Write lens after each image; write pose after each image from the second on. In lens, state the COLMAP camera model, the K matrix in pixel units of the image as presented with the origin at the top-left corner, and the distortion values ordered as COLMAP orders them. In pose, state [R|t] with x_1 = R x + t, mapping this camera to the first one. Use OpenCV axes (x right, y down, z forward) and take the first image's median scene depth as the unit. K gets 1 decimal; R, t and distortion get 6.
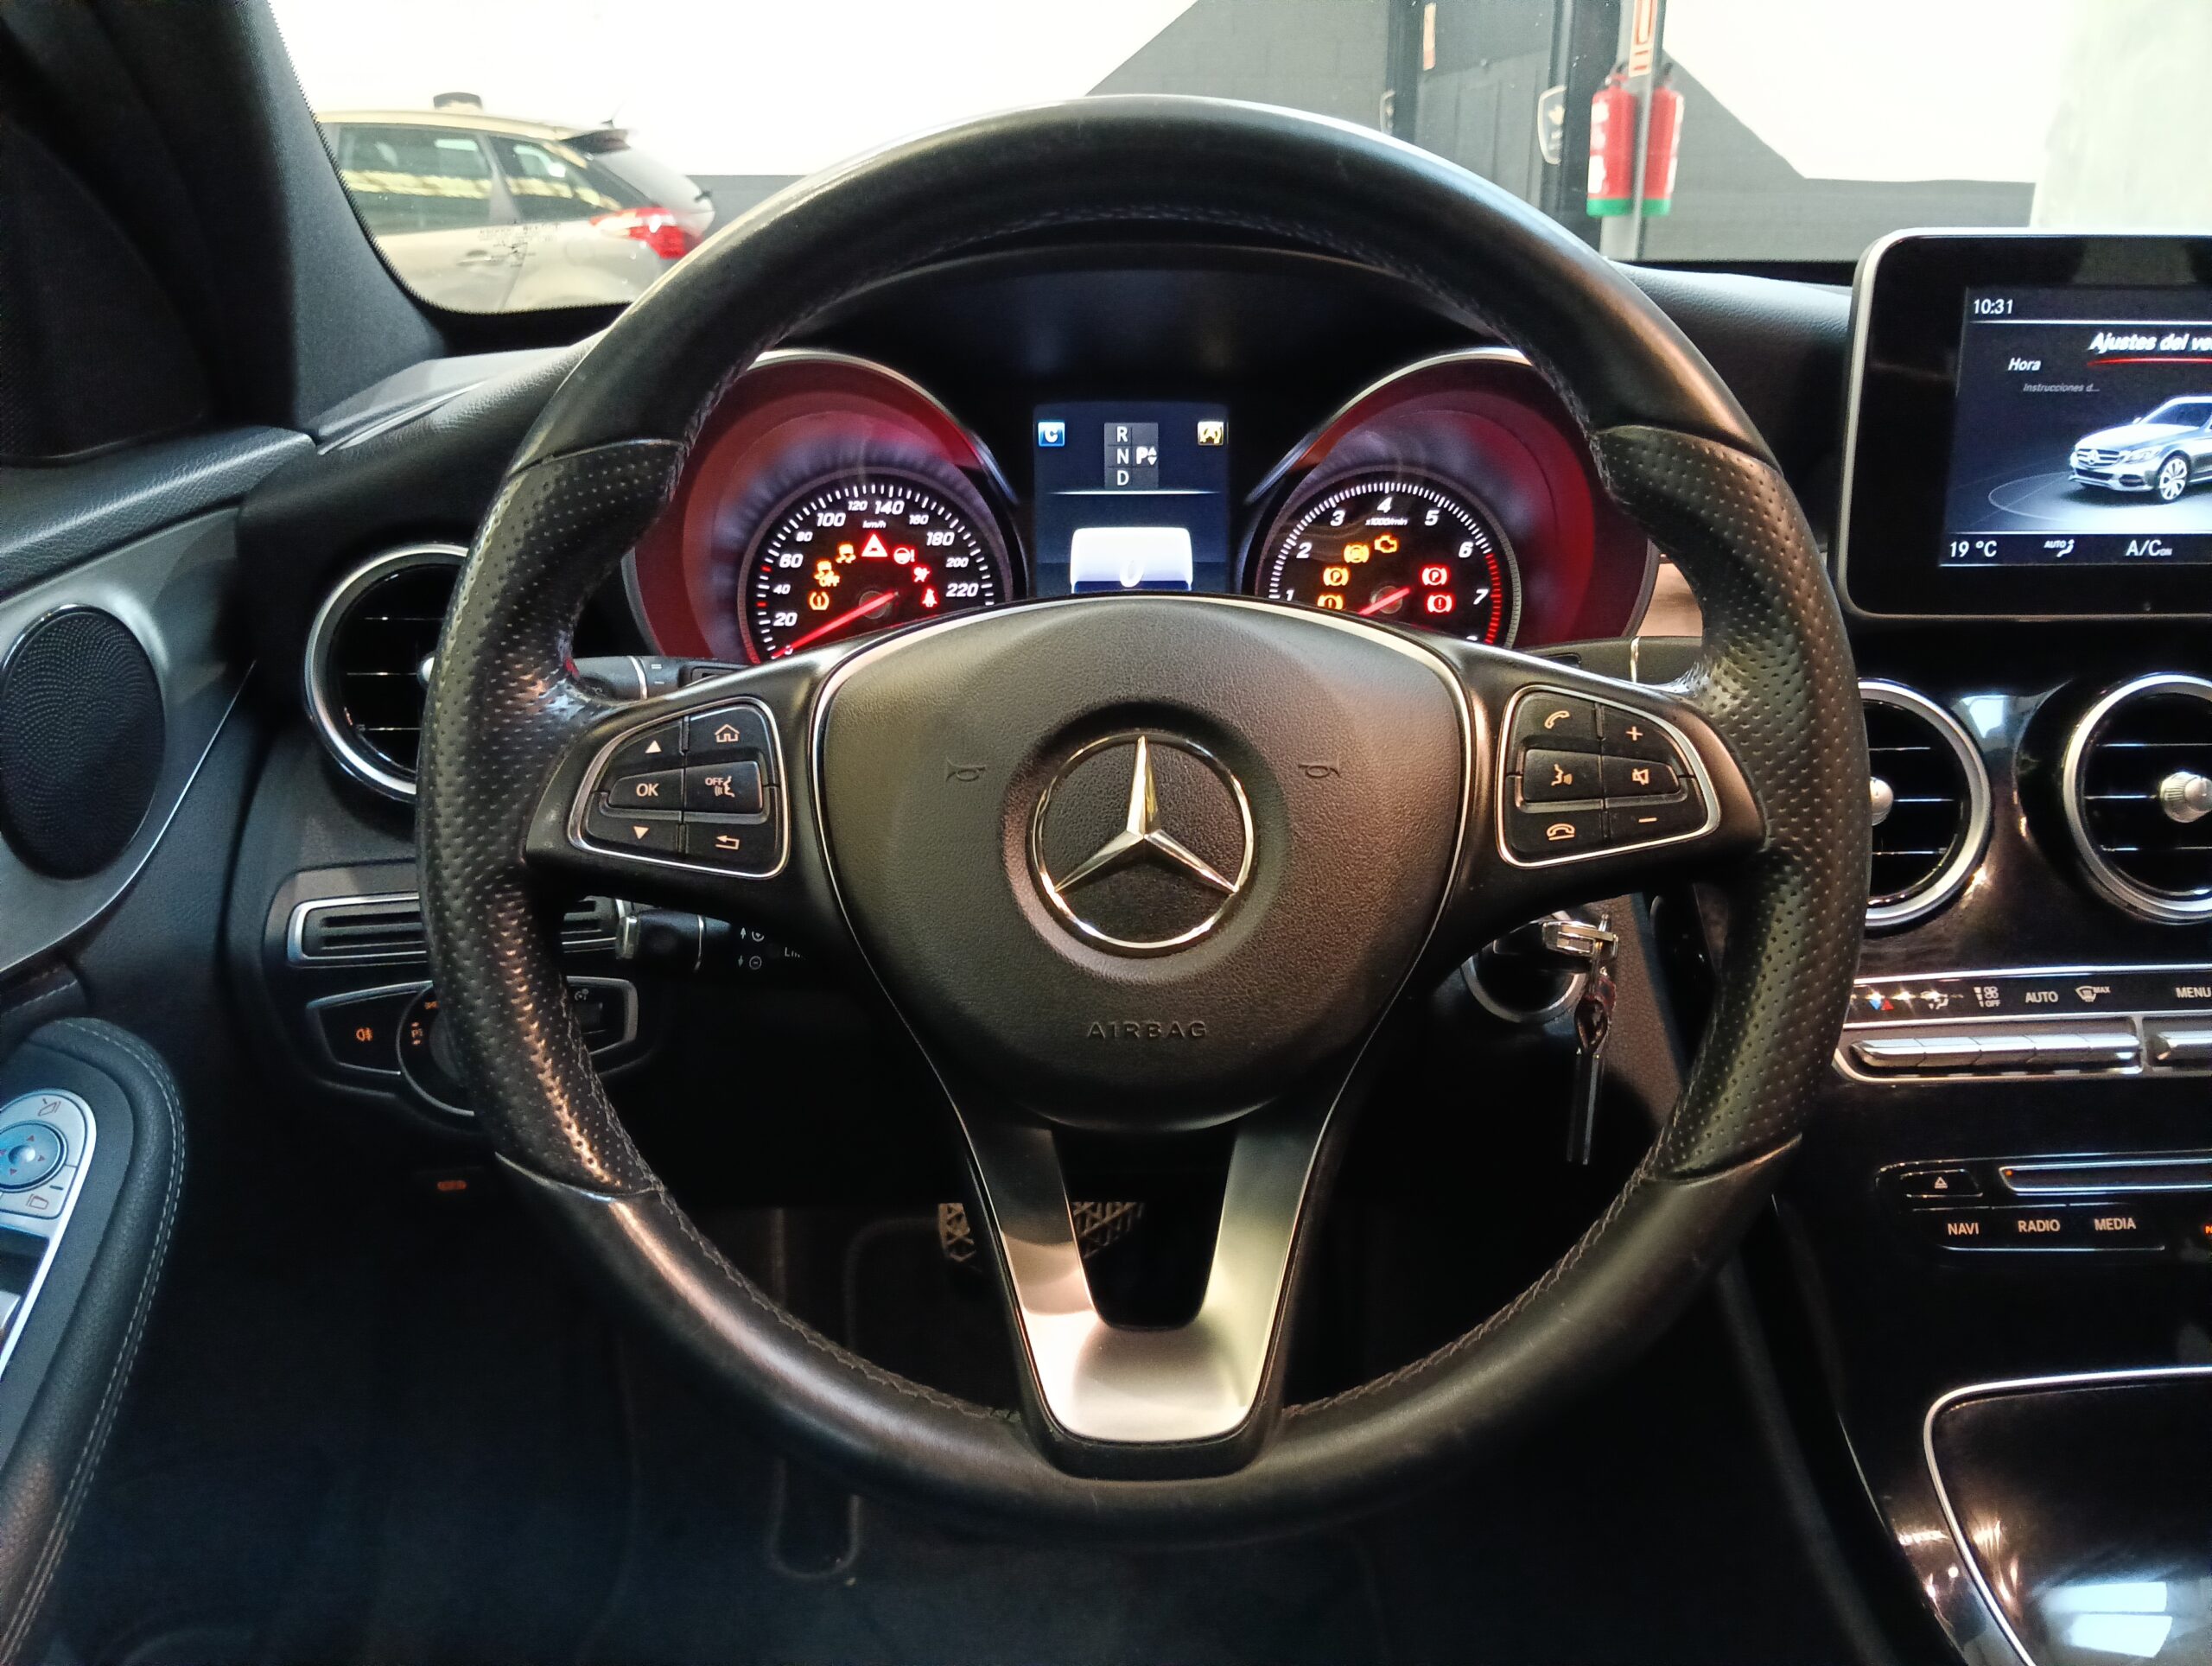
lens RADIAL K [[1793.2, 0, 1111.9], [0, 1793.2, 838.6], [0, 0, 1]] dist [0.094294, -0.206092]
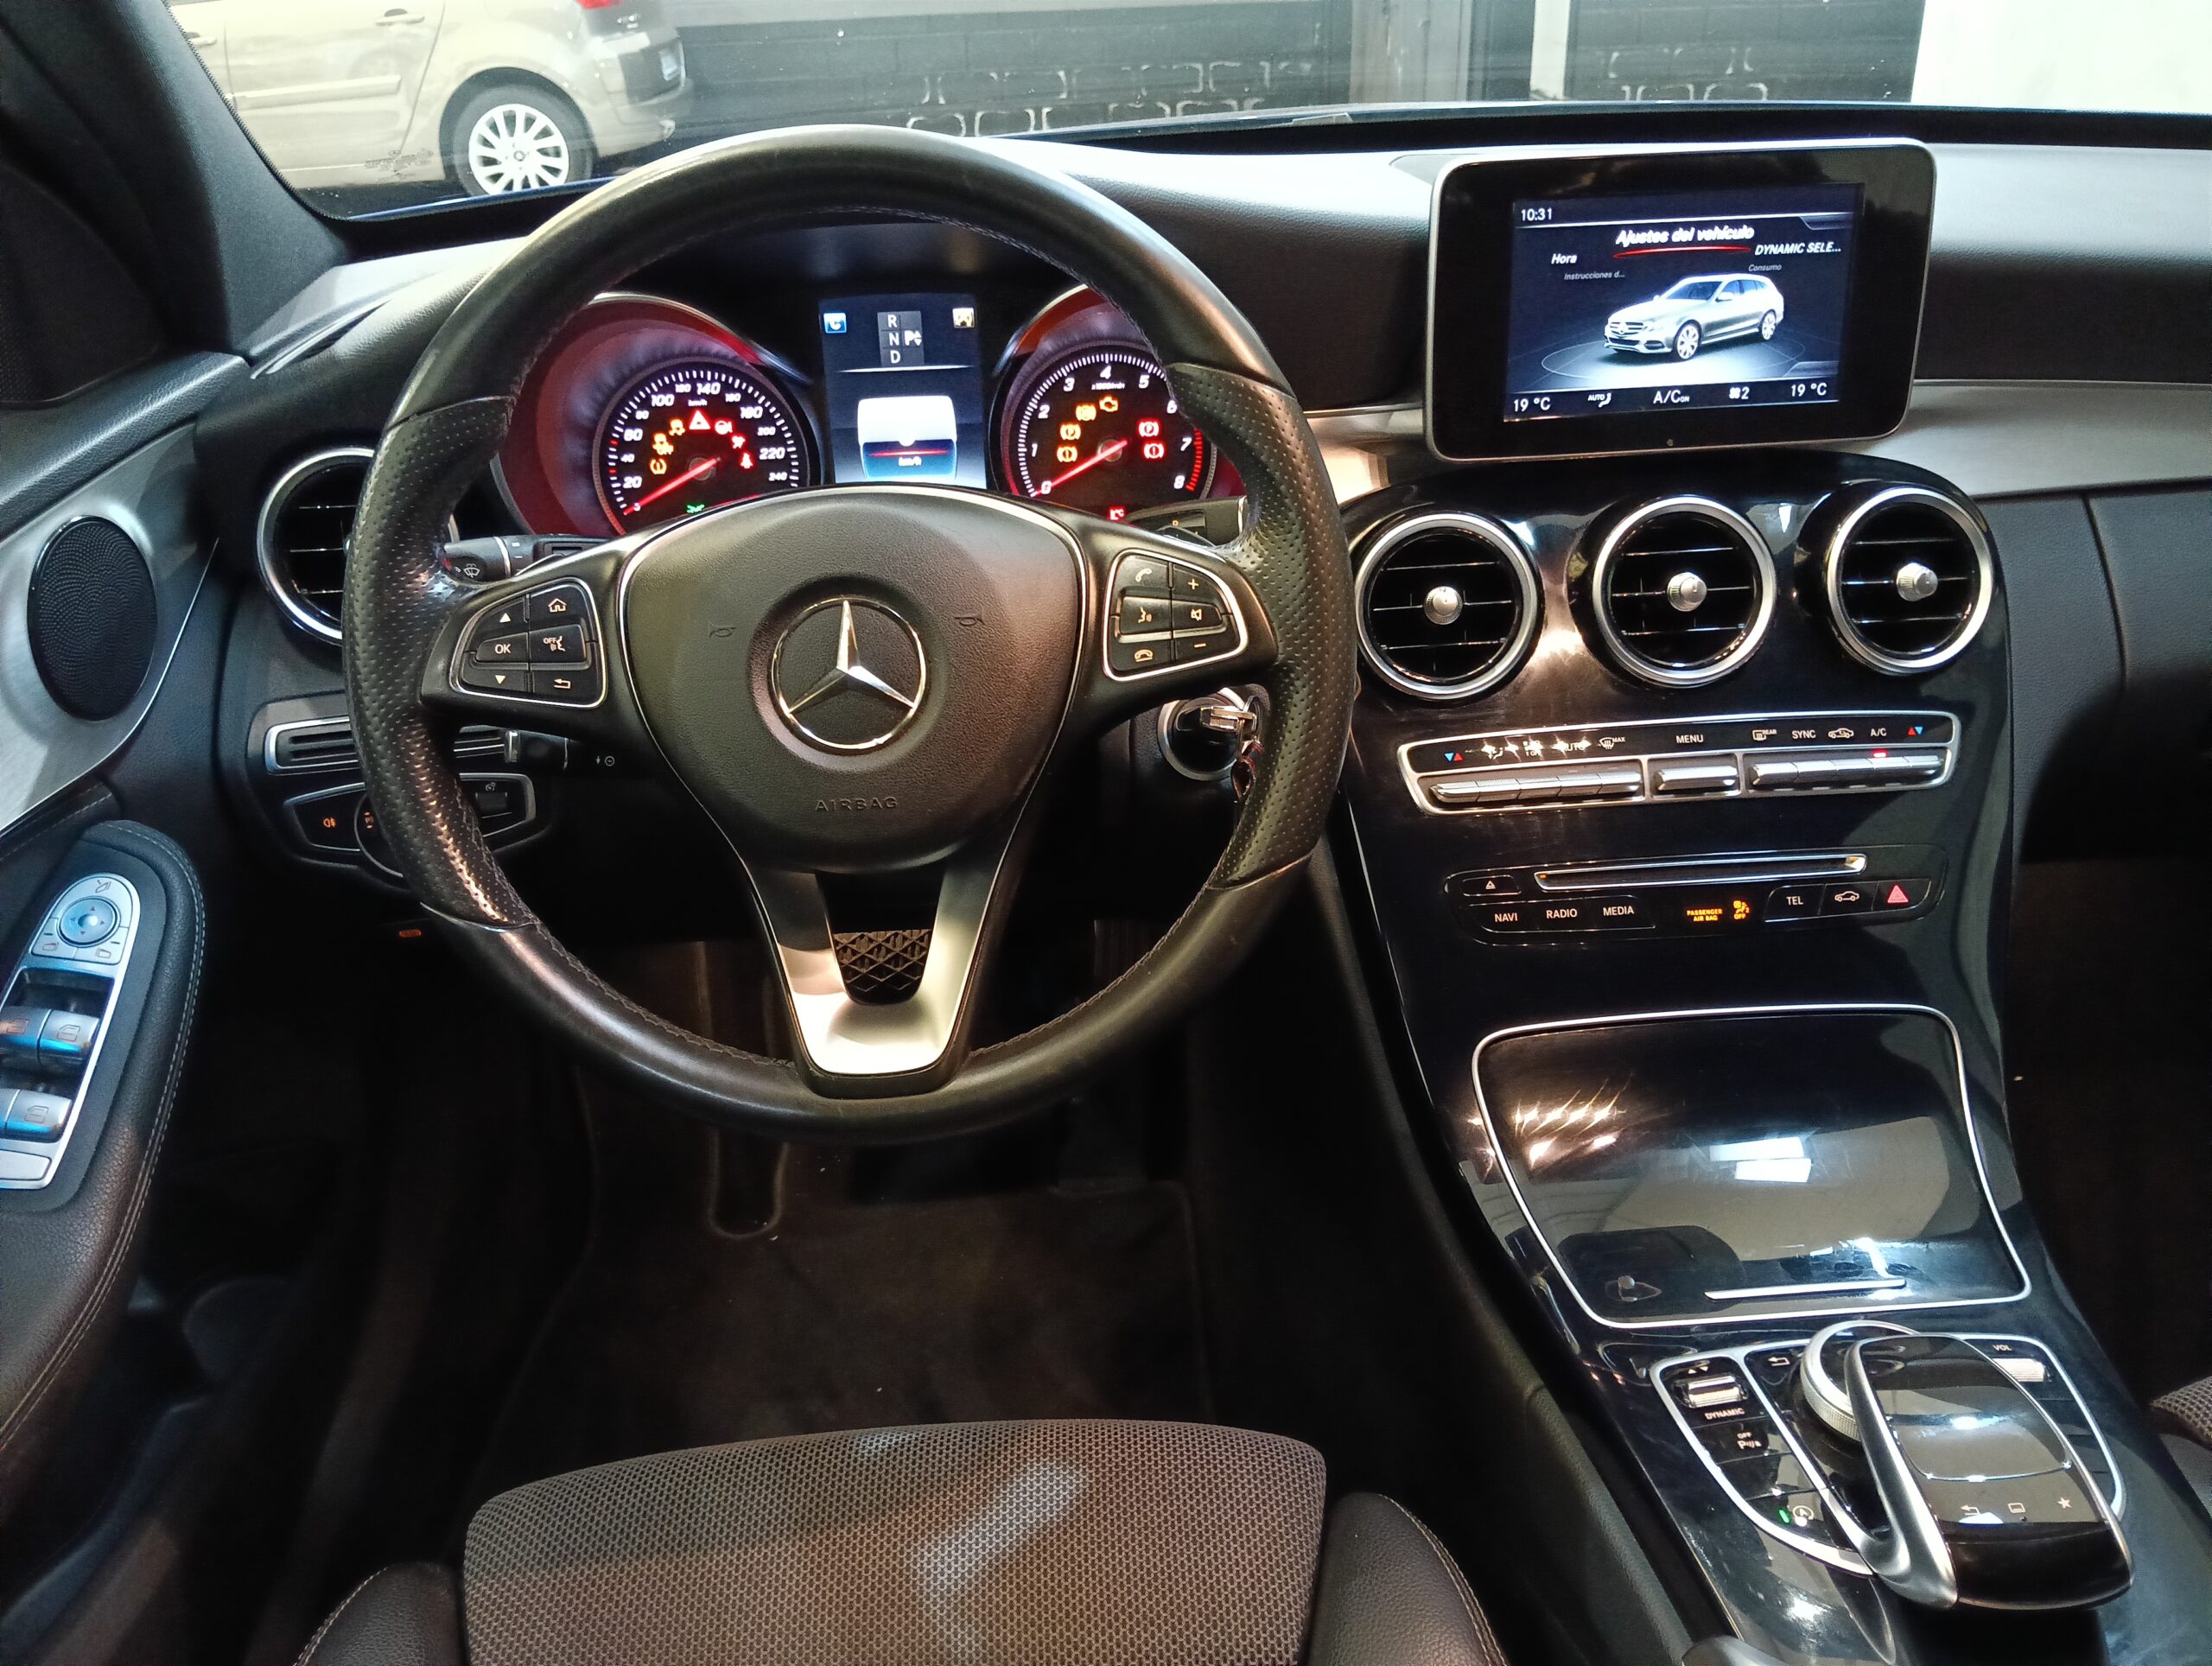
lens RADIAL K [[1800.4, 0, 1106.0], [0, 1800.4, 833.0], [0, 0, 1]] dist [0.121568, -0.315532]
pose [[0.999209, -0.039589, 0.003796, 0.154022], [0.038727, 0.990275, 0.133627, -0.041824], [-0.009049, -0.133374, 0.991024, -0.334265]]
